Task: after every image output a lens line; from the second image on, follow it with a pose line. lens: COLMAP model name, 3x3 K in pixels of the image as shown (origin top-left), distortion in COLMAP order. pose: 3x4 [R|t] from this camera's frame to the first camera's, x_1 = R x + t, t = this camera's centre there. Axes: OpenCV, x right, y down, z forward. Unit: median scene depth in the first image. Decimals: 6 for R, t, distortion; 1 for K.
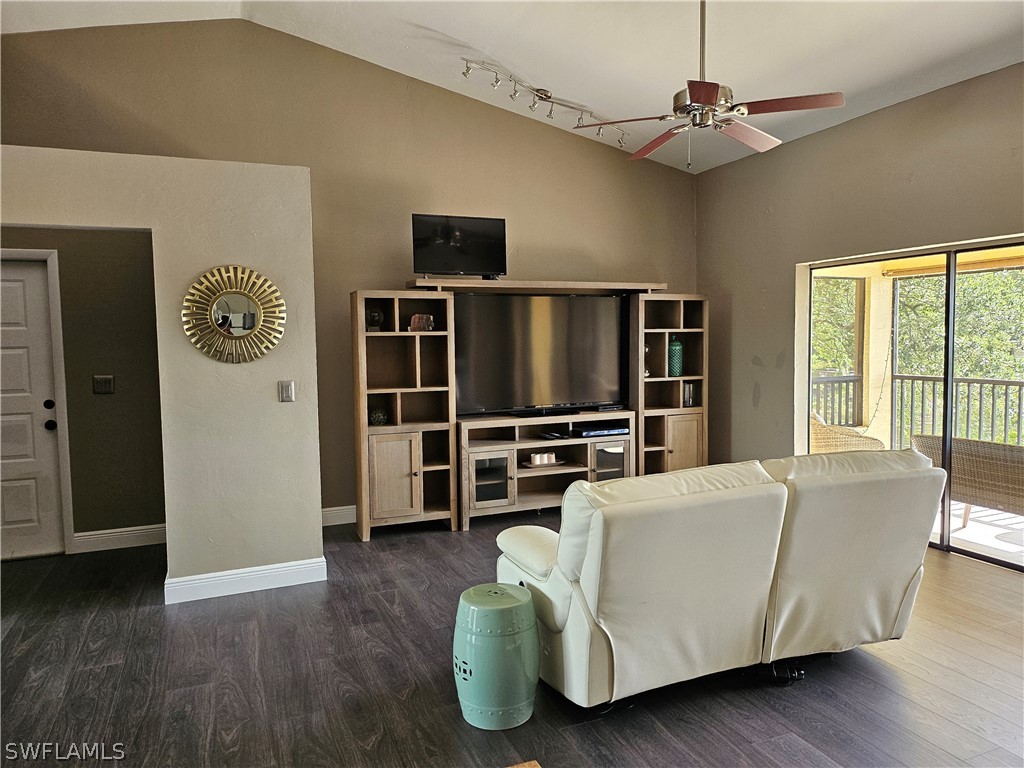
lens RADIAL K [[720.7, 0, 513.1], [0, 720.7, 382.1], [0, 0, 1]] dist [0.060916, -0.057753]
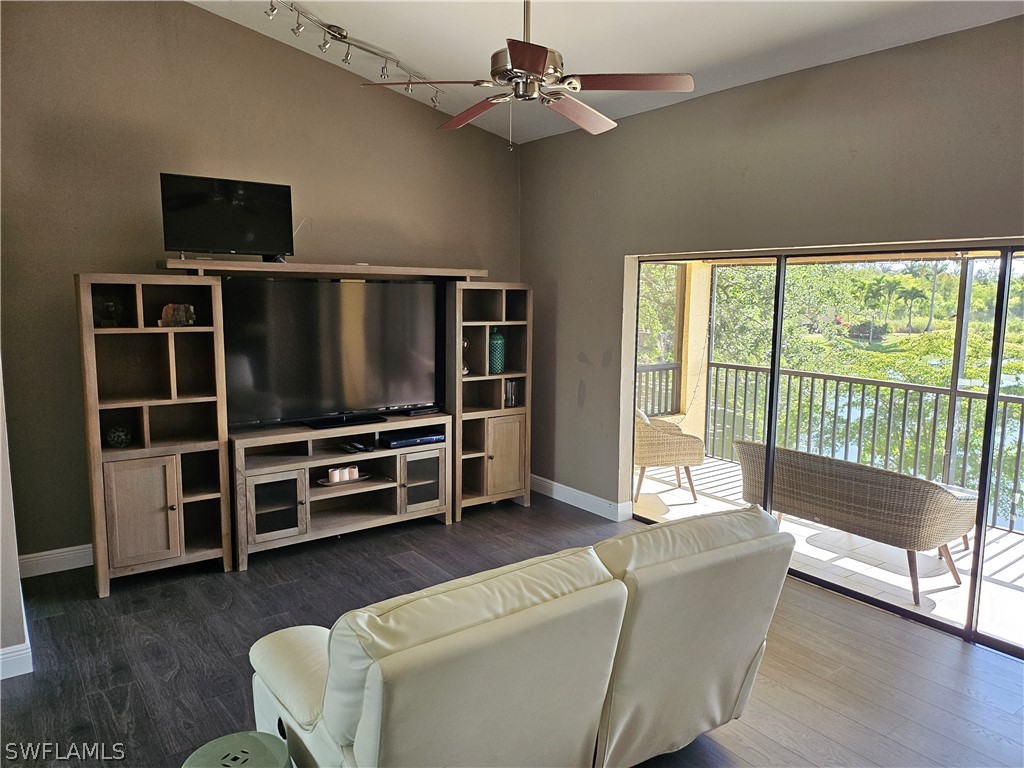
lens RADIAL K [[744.9, 0, 516.7], [0, 744.9, 388.9], [0, 0, 1]] dist [0.069124, -0.067681]
pose [[0.970537, -0.005932, 0.240878, 0.031642], [-0.008333, 0.998272, 0.058162, -0.052718], [-0.240807, -0.058456, 0.968811, 0.119329]]
